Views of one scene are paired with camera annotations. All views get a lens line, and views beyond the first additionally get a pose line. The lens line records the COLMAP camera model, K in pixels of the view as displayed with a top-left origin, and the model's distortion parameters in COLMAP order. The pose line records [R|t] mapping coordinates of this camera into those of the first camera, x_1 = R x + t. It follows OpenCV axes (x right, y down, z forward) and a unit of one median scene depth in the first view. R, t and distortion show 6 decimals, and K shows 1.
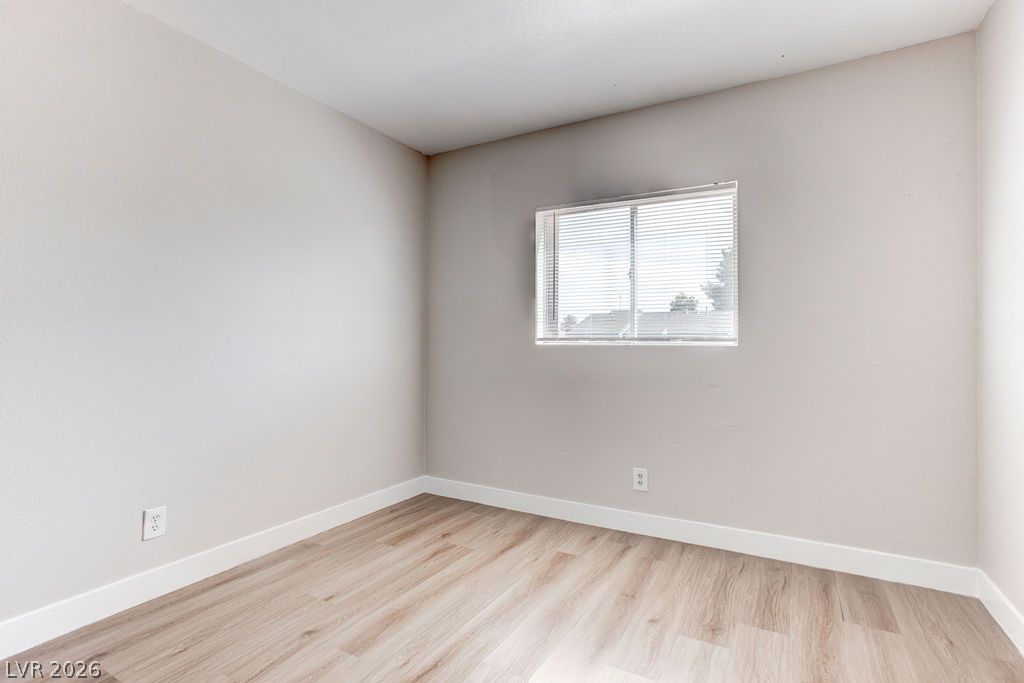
lens RADIAL K [[502.4, 0, 510.4], [0, 502.4, 328.5], [0, 0, 1]] dist [-0.053508, 0.032553]
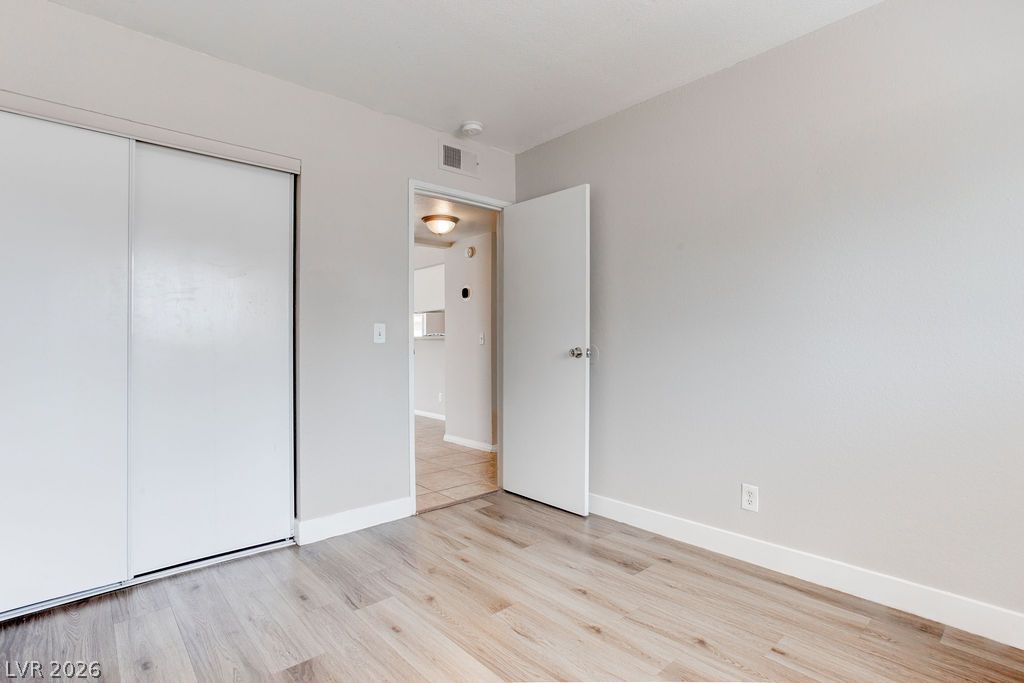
lens RADIAL K [[498.6, 0, 519.9], [0, 498.6, 340.2], [0, 0, 1]] dist [-0.052786, 0.033548]
pose [[-0.304576, -0.009096, -0.952445, 0.419149], [0.032677, 0.999266, -0.019993, 0.027038], [0.951927, -0.037212, -0.304056, 0.670896]]
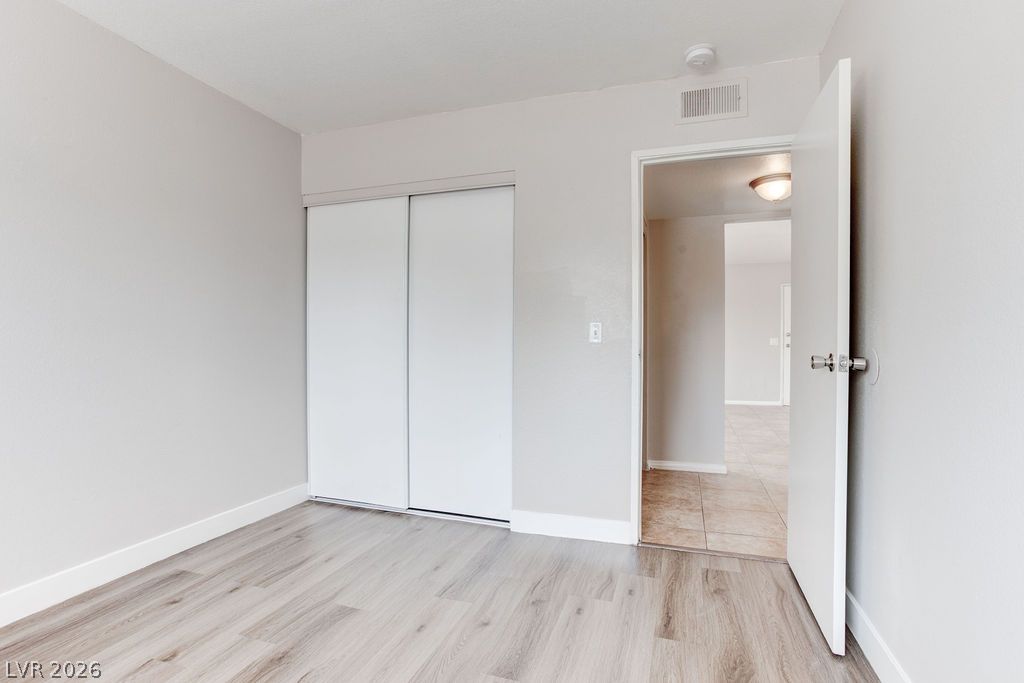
lens RADIAL K [[503.3, 0, 519.6], [0, 503.3, 343.0], [0, 0, 1]] dist [-0.067234, 0.036540]
pose [[-0.980003, -0.008051, -0.198821, -0.184739], [-0.002050, 0.999537, -0.030372, 0.032268], [0.198973, -0.029357, -0.979565, 1.002581]]
